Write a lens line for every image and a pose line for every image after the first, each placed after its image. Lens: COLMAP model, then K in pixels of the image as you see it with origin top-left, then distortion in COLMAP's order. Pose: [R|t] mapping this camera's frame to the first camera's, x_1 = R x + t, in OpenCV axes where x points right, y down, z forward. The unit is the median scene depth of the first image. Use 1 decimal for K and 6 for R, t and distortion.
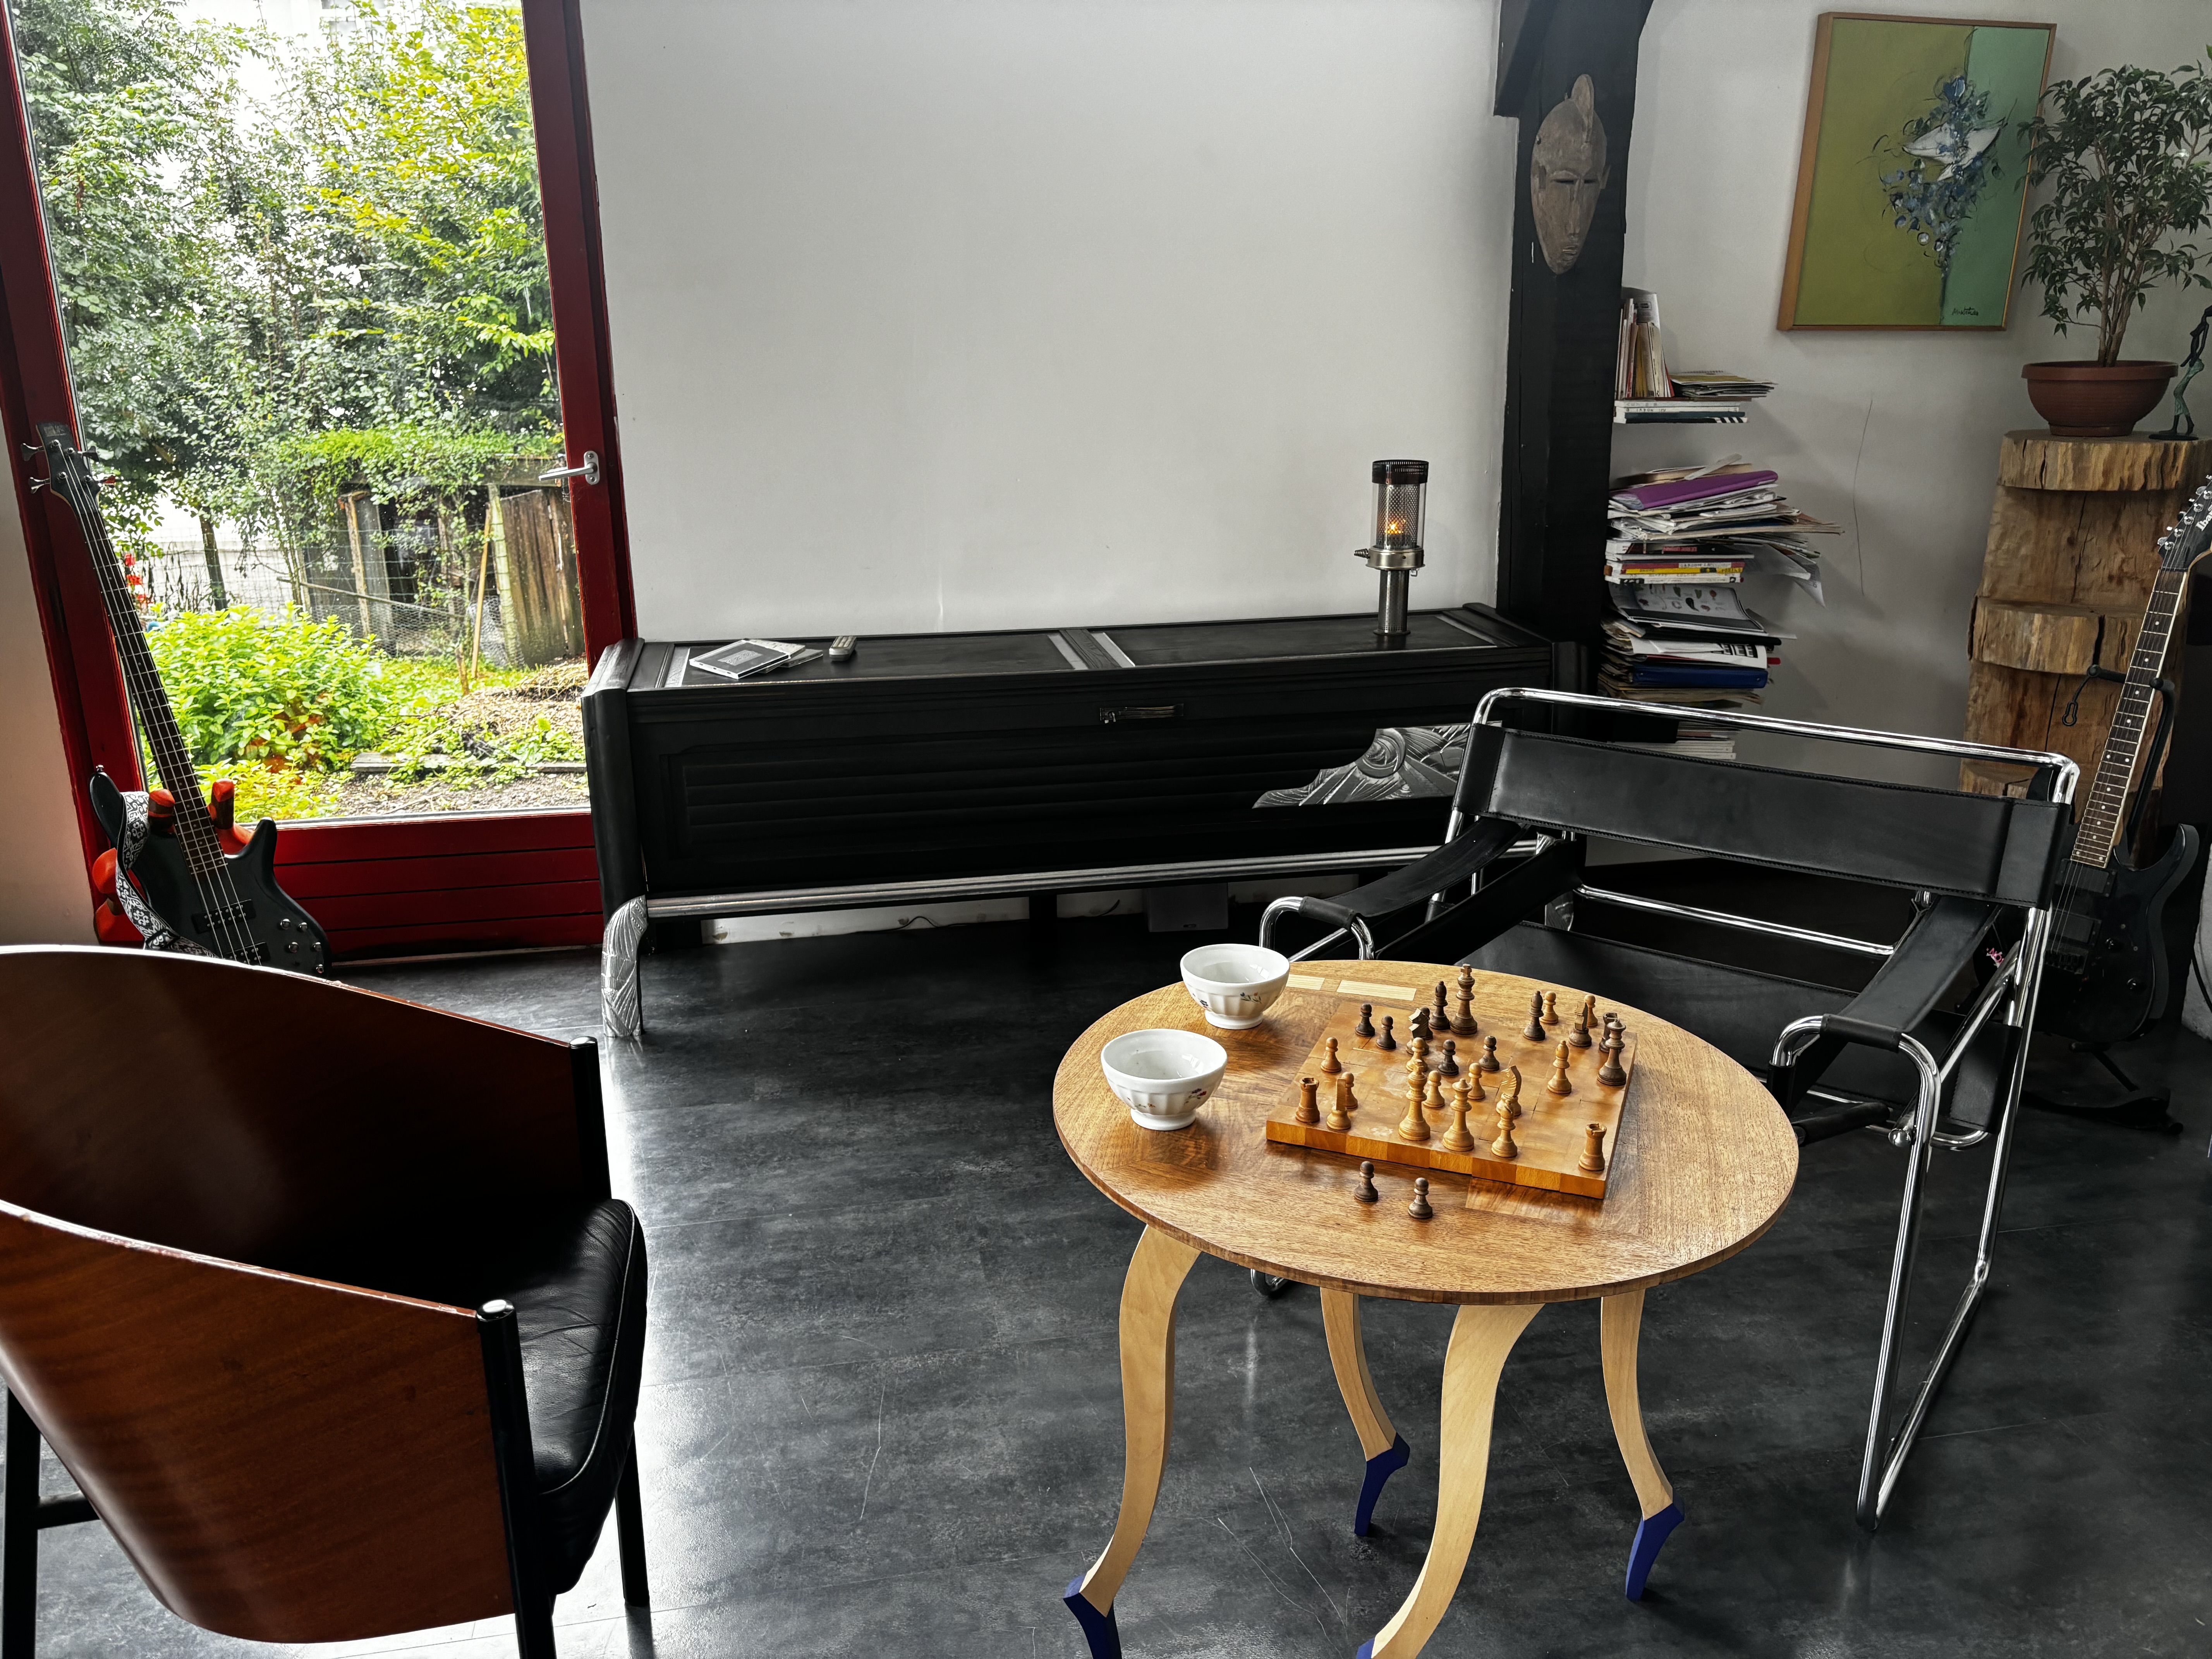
lens RADIAL K [[1678.2, 0, 1108.3], [0, 1678.2, 833.8], [0, 0, 1]] dist [0.042334, -0.050997]
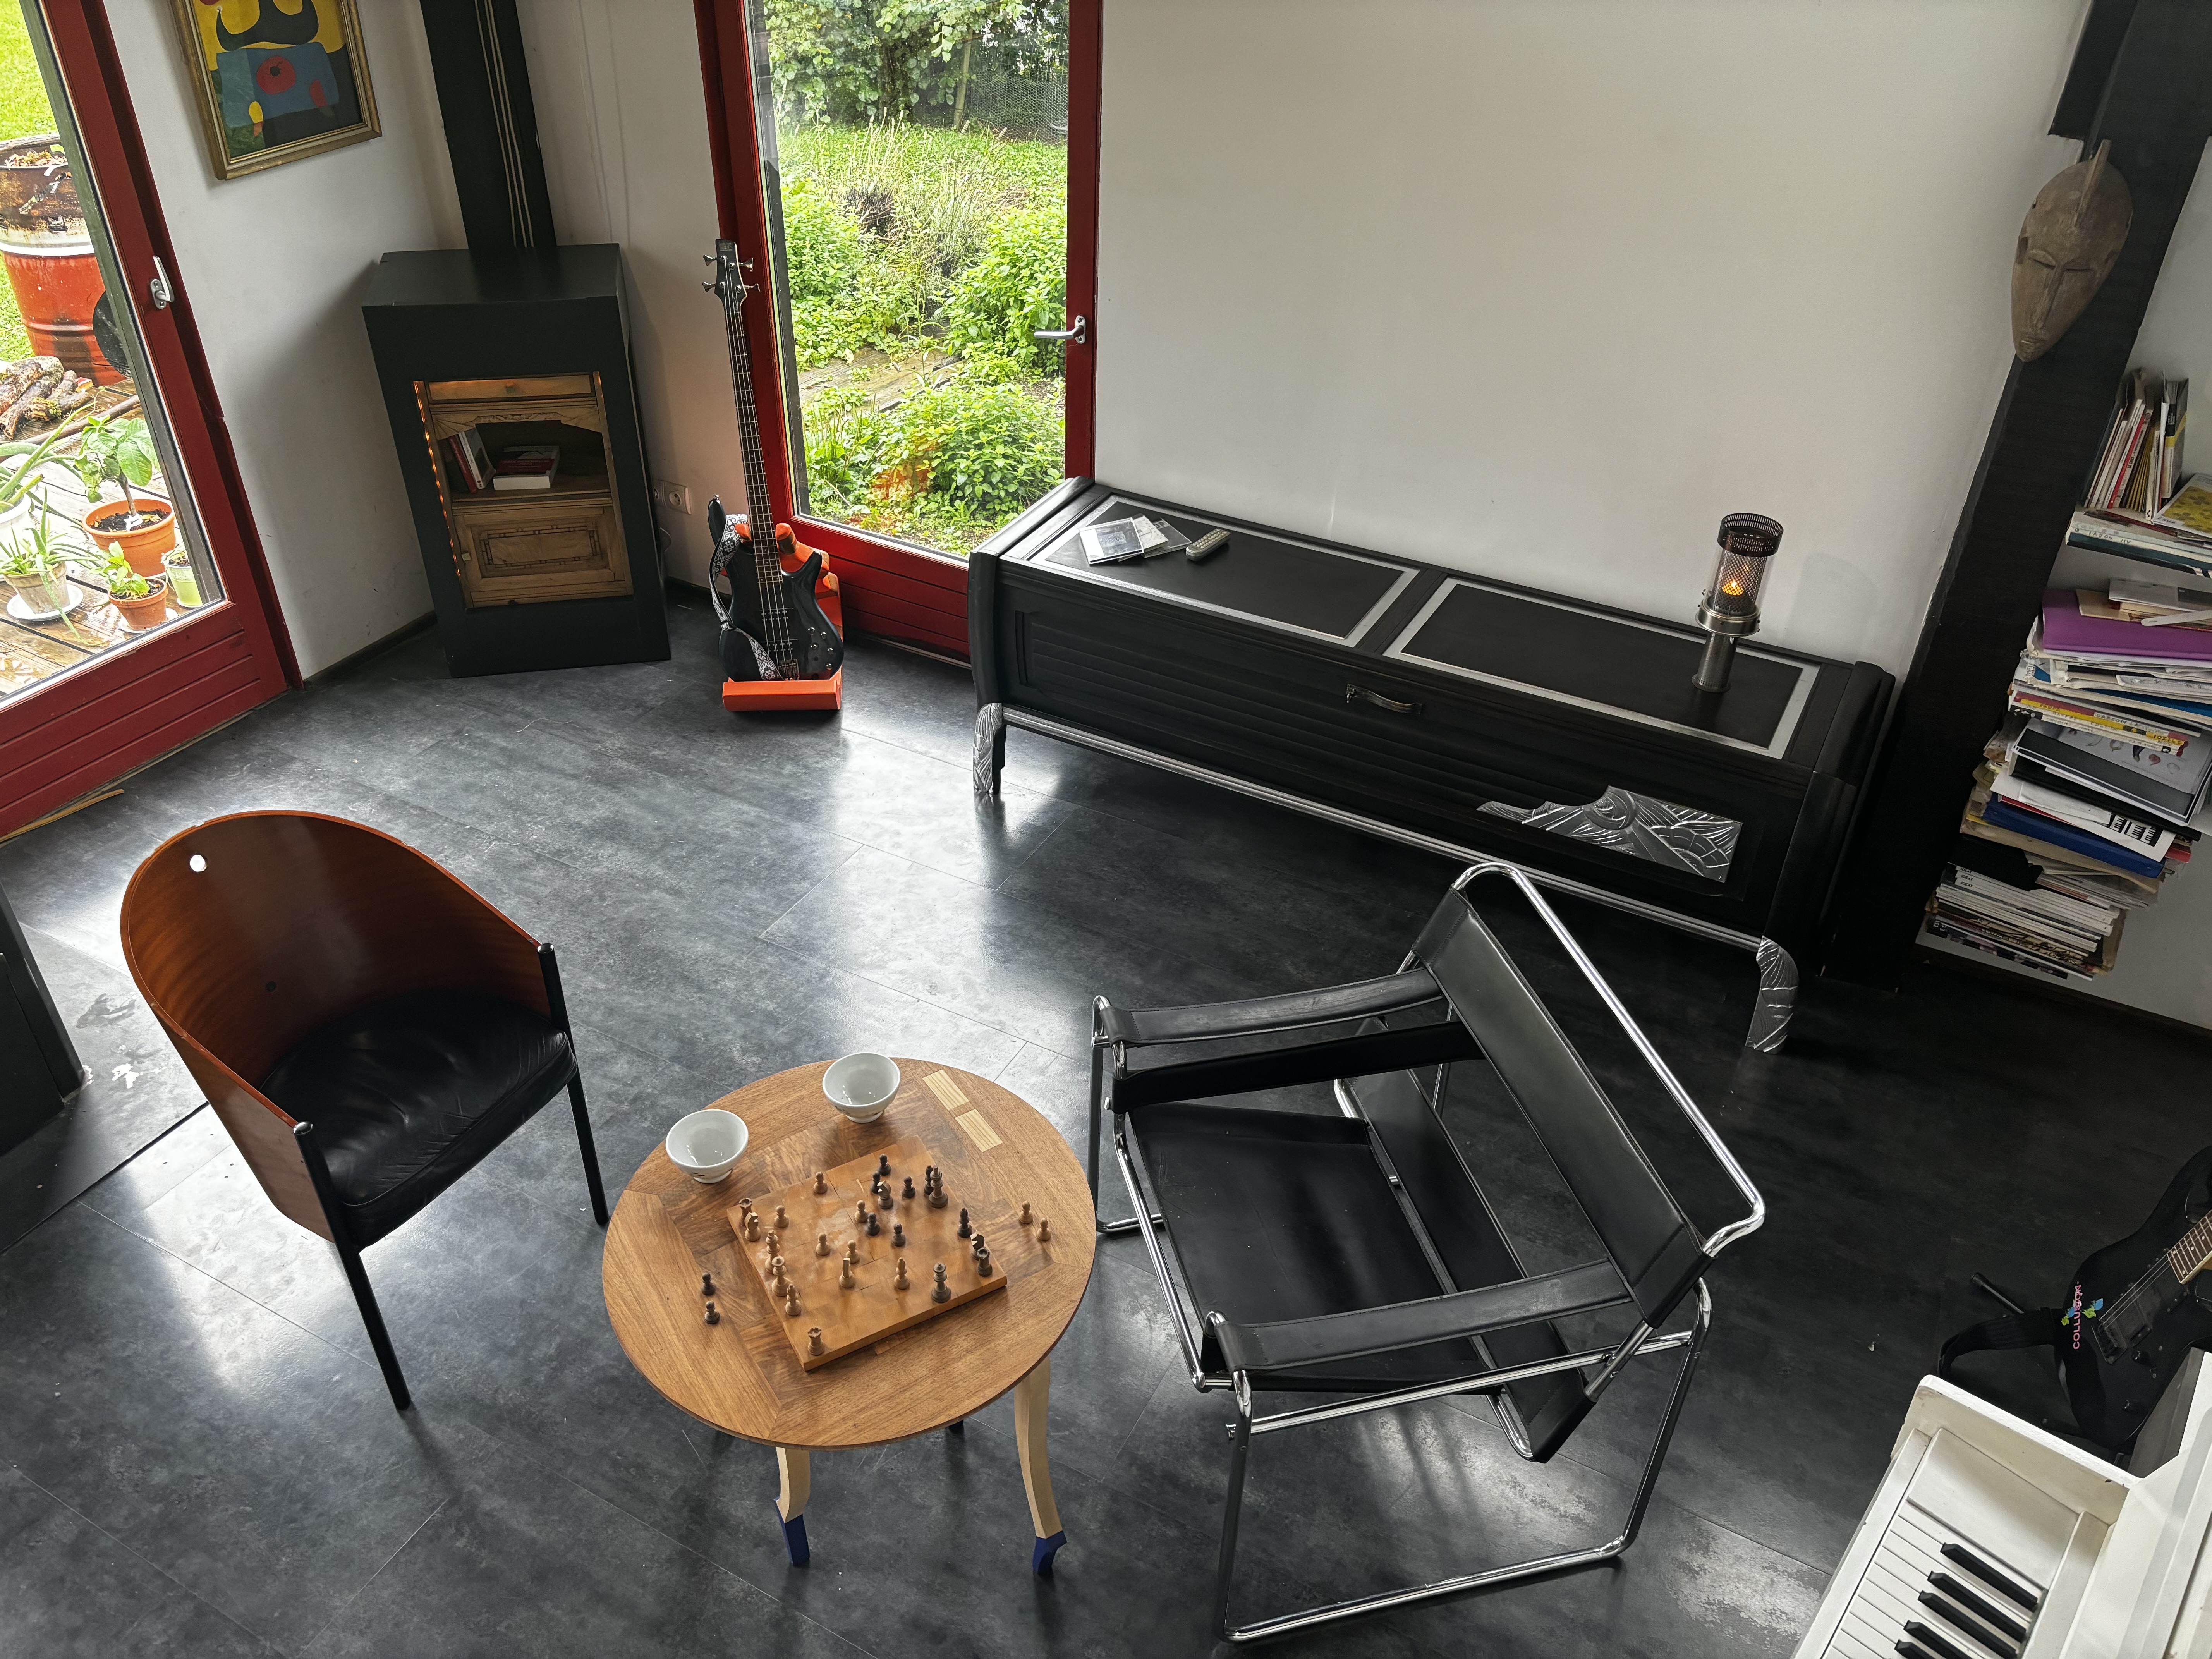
lens RADIAL K [[1678.2, 0, 1102.8], [0, 1678.2, 829.0], [0, 0, 1]] dist [0.042334, -0.050997]
pose [[0.770064, 0.387128, -0.507083, 0.419919], [-0.205742, 0.903073, 0.376999, -0.334979], [0.603881, -0.185985, 0.775073, 0.024442]]
